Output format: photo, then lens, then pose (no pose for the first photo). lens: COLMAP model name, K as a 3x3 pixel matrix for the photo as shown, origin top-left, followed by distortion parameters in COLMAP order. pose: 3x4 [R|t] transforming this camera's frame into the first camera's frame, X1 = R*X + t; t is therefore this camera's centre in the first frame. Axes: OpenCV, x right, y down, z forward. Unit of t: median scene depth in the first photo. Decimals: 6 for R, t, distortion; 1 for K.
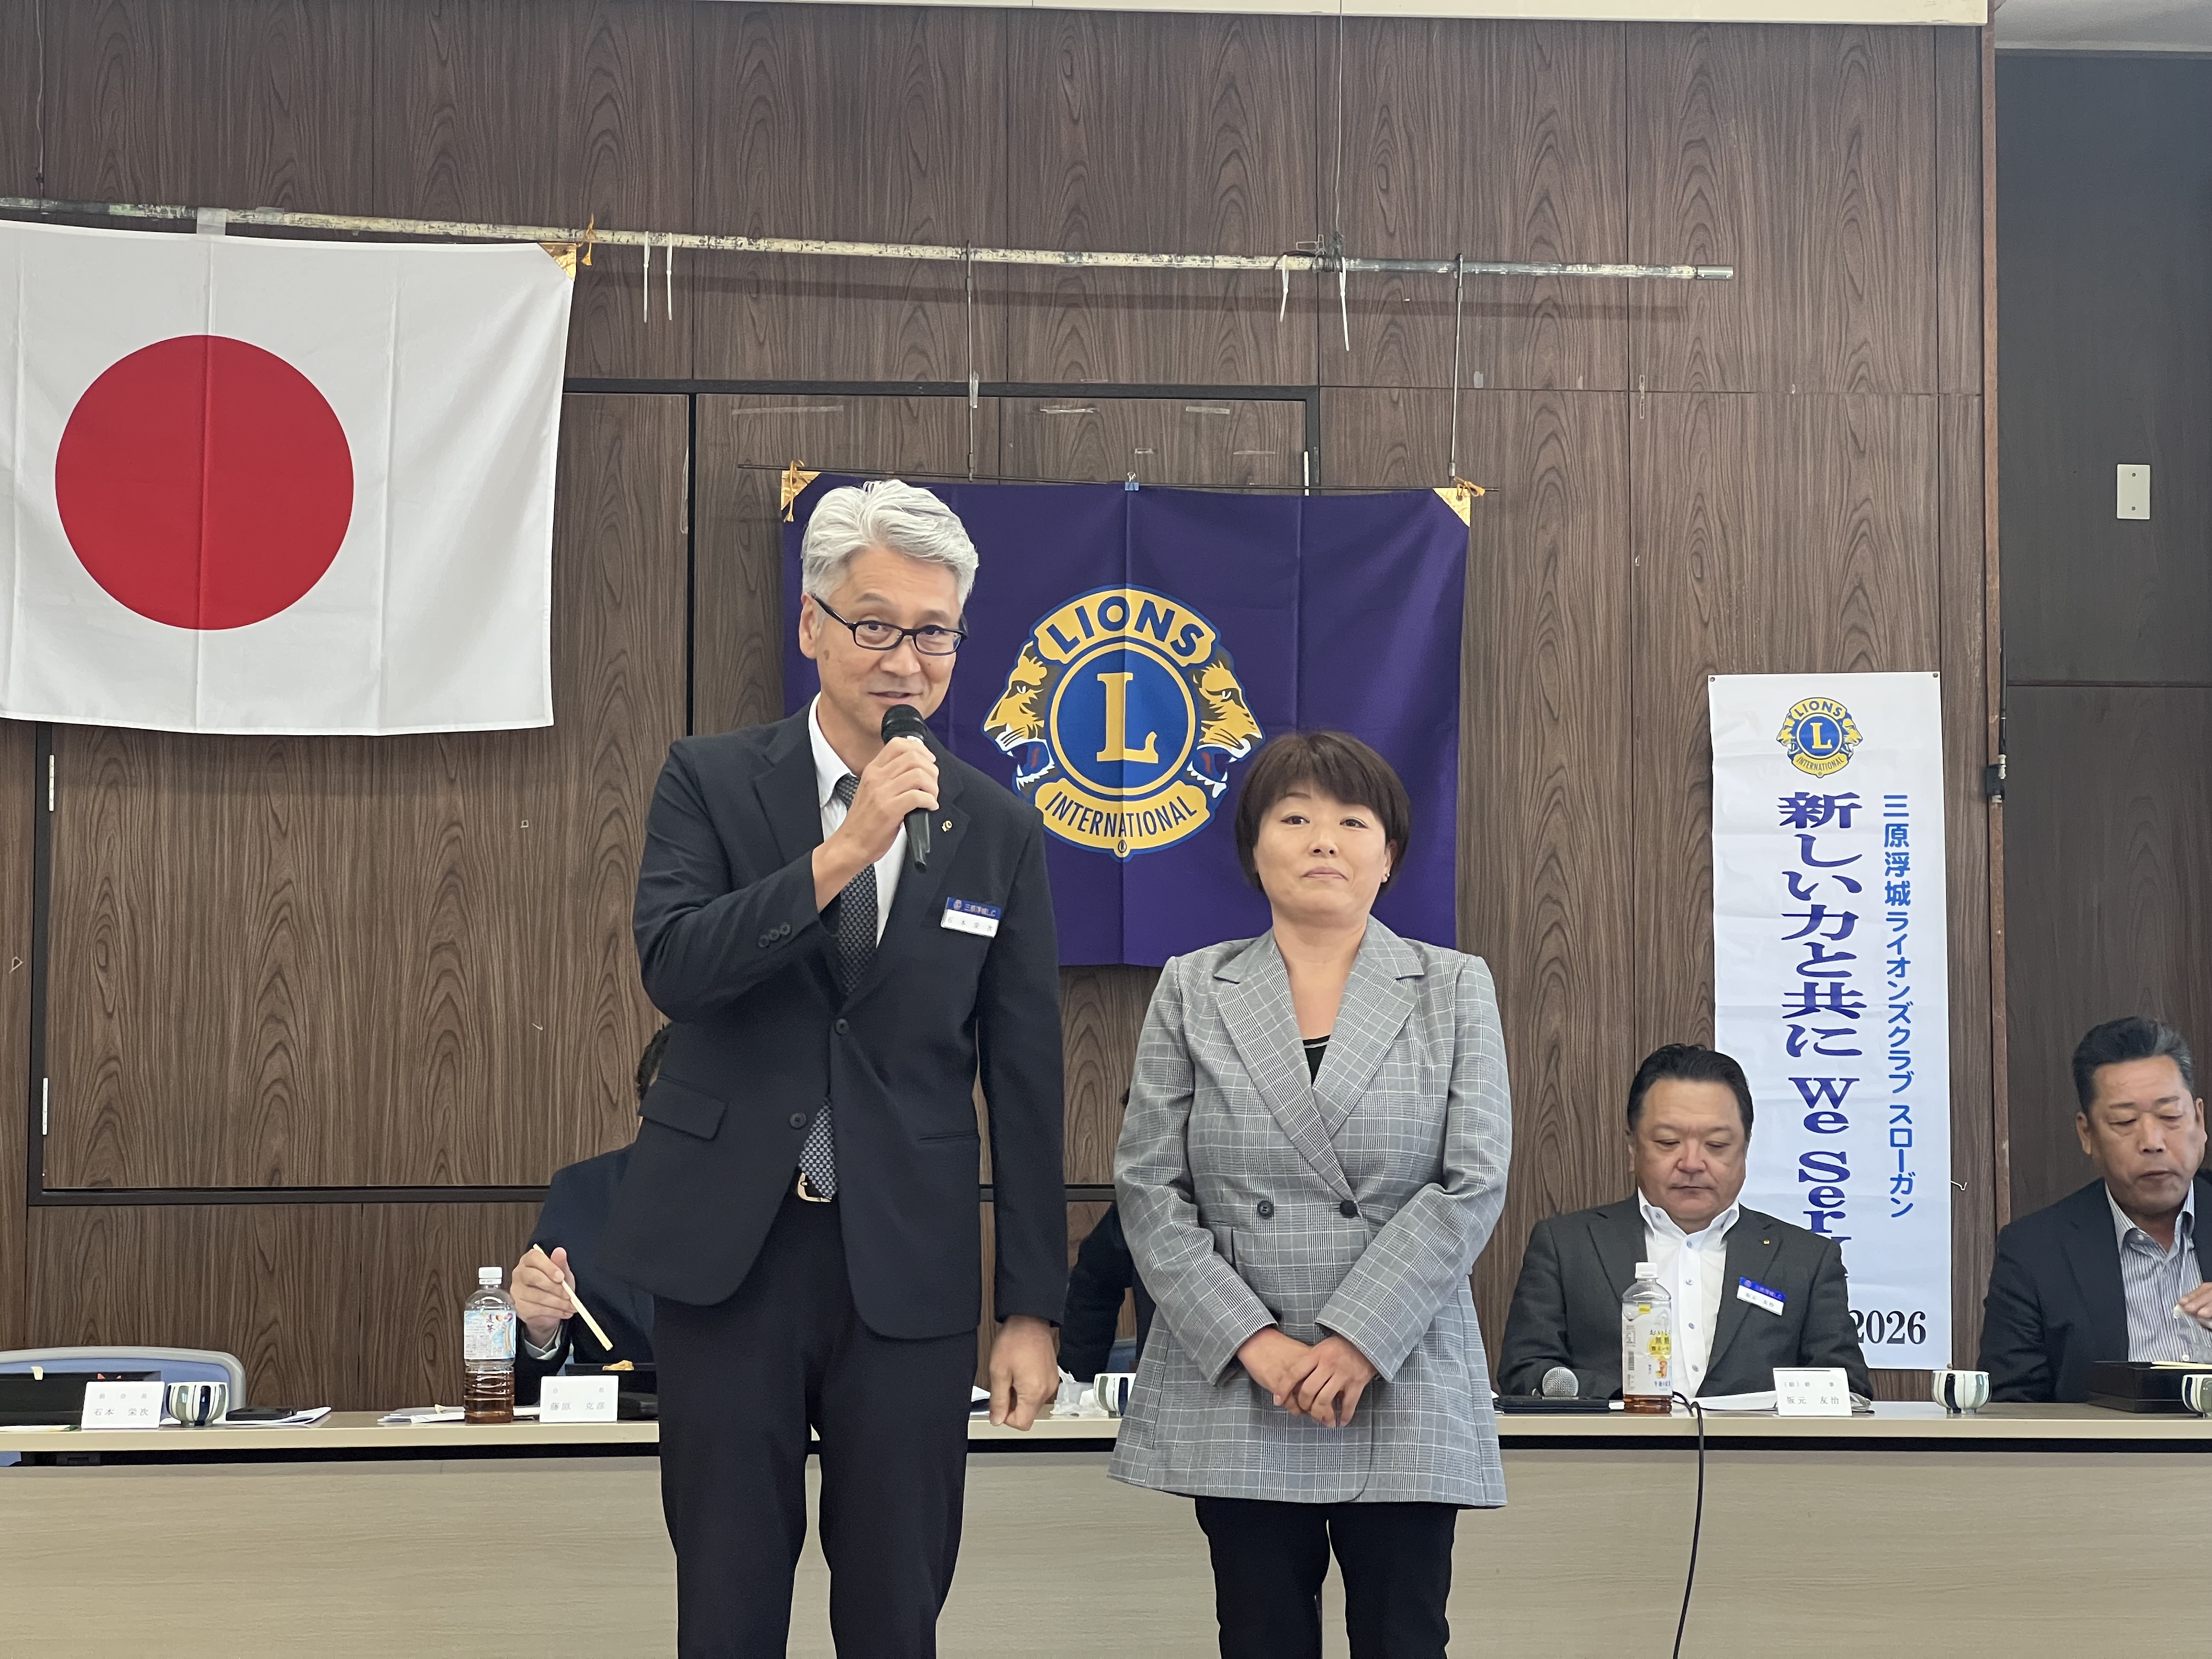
lens RADIAL K [[4802.0, 0, 1108.7], [0, 4802.0, 809.4], [0, 0, 1]] dist [0.192016, 0.000000]
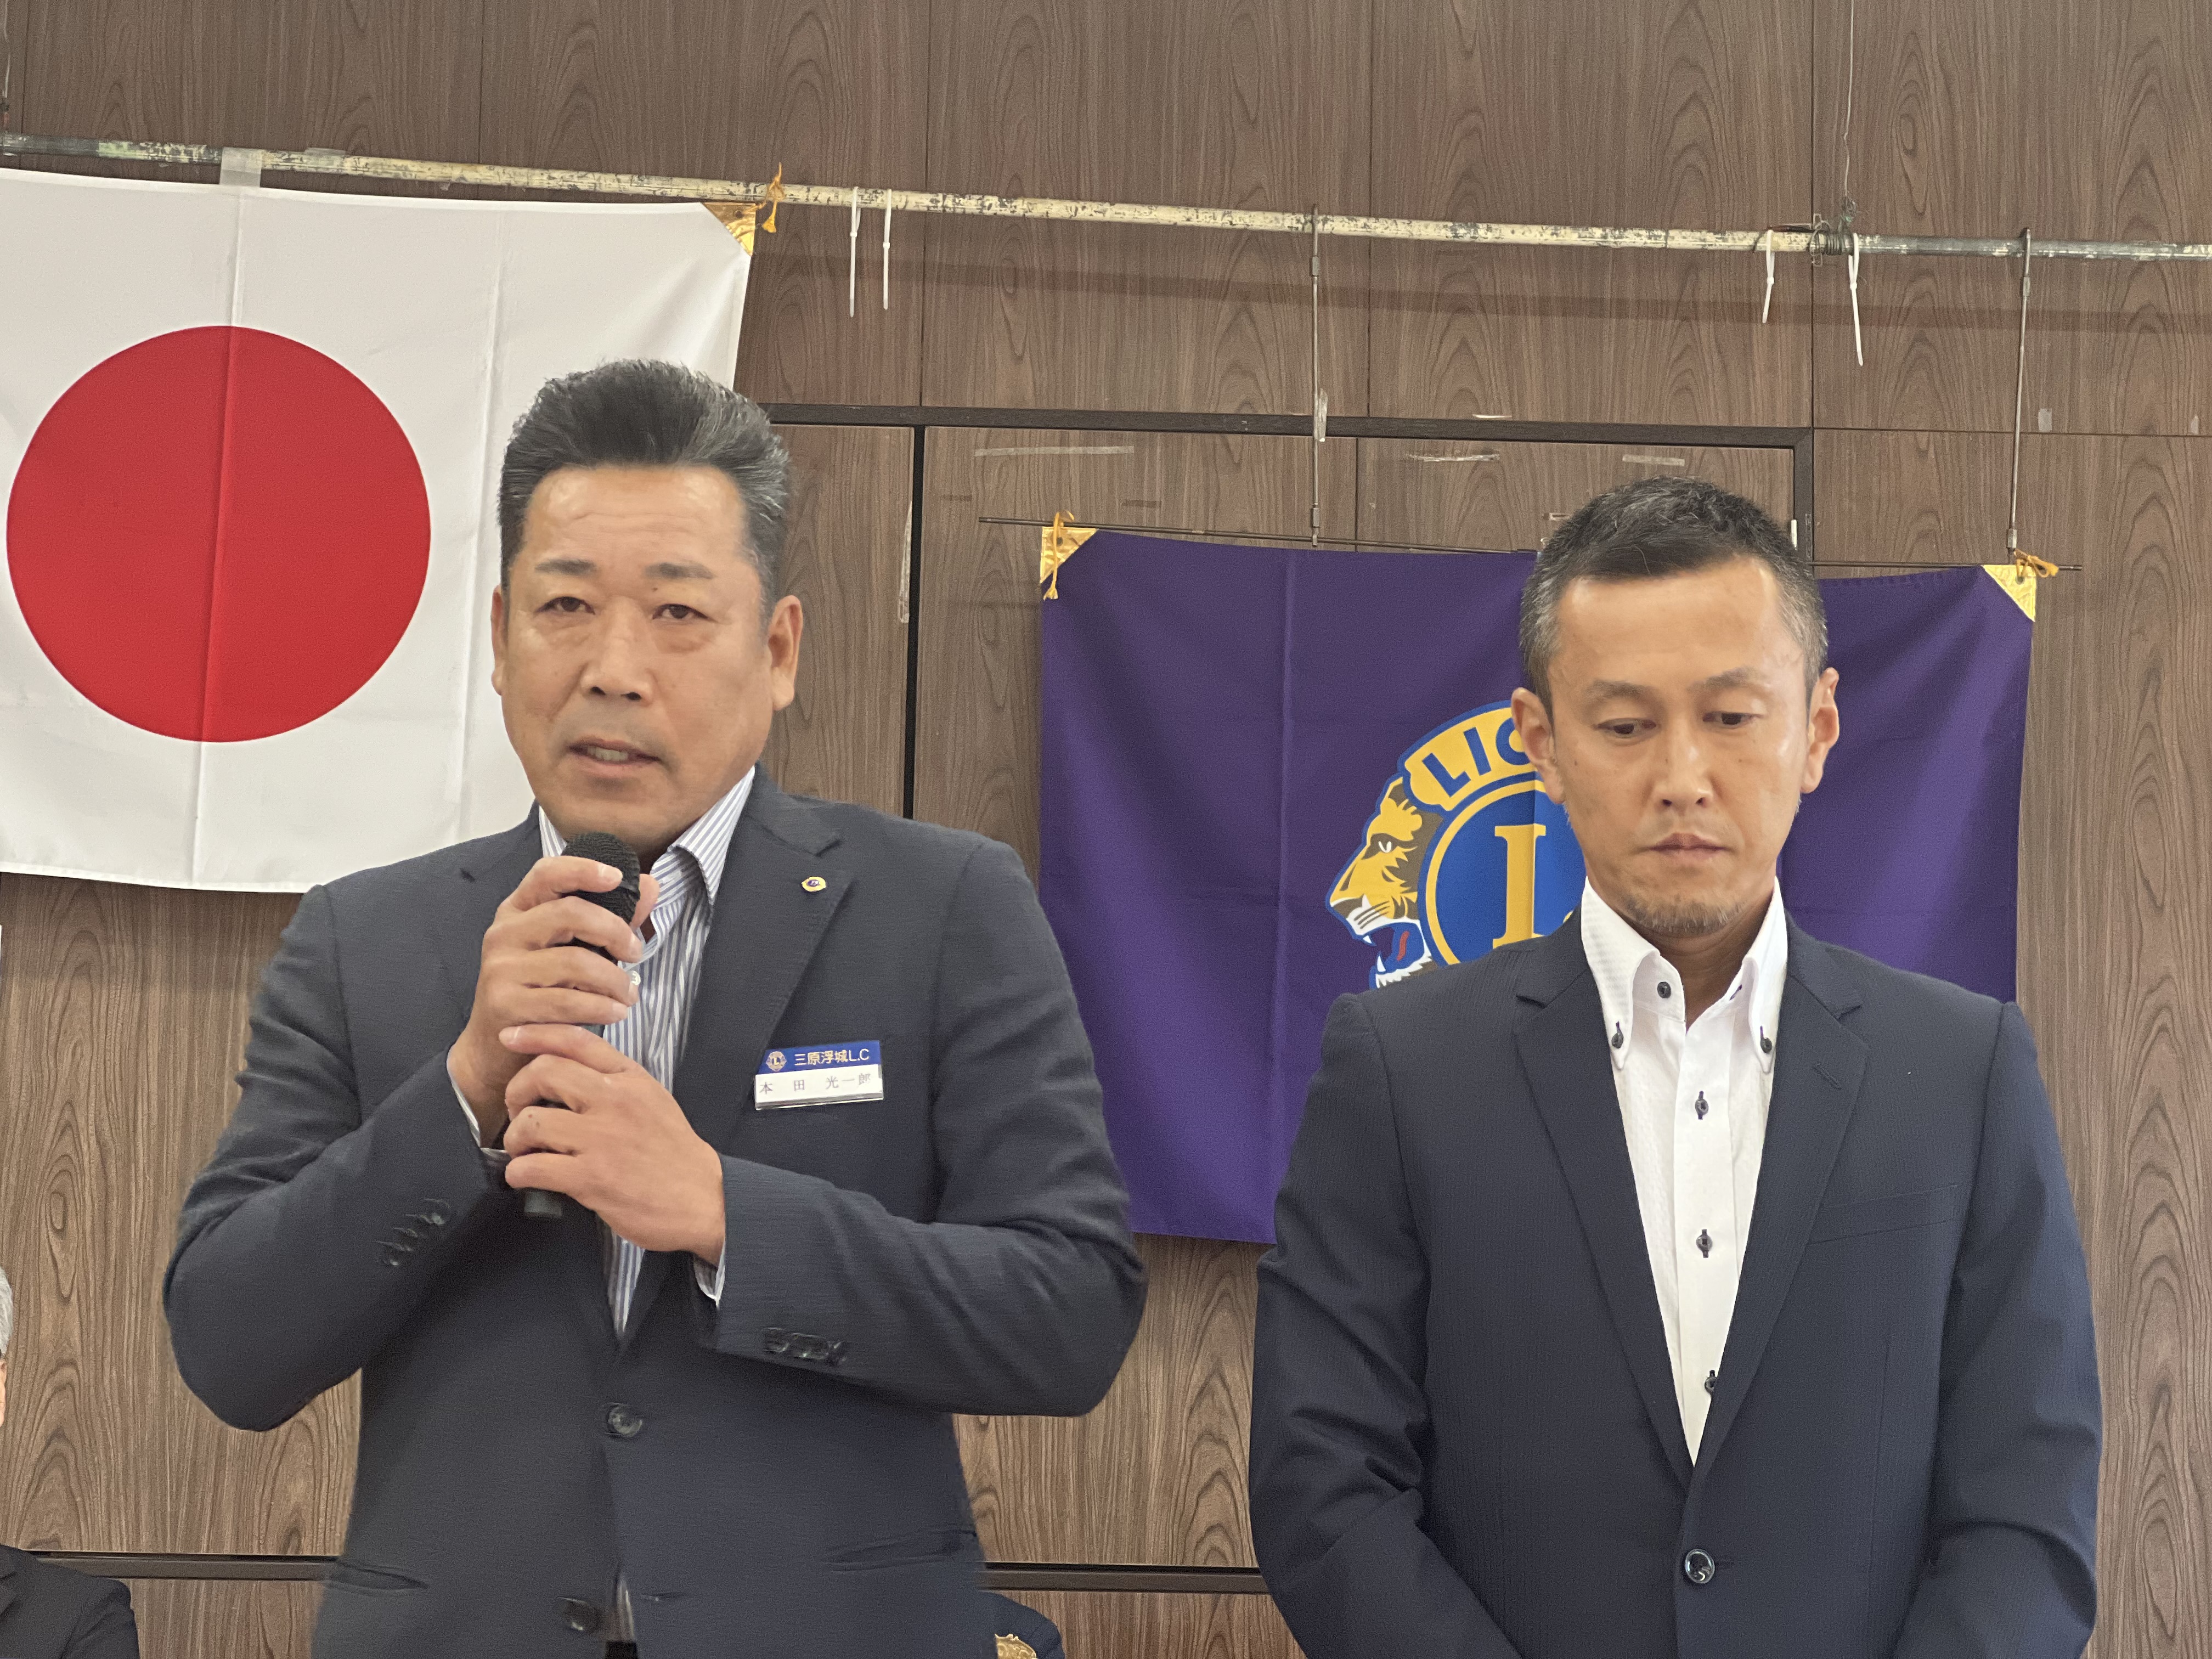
lens RADIAL K [[4802.0, 0, 1139.9], [0, 4802.0, 784.1], [0, 0, 1]] dist [0.192016, 0.000000]
pose [[0.997955, 0.010863, -0.062984, -0.009421], [-0.015707, 0.996913, -0.076933, 0.019595], [0.061954, 0.077765, 0.995045, 0.307225]]
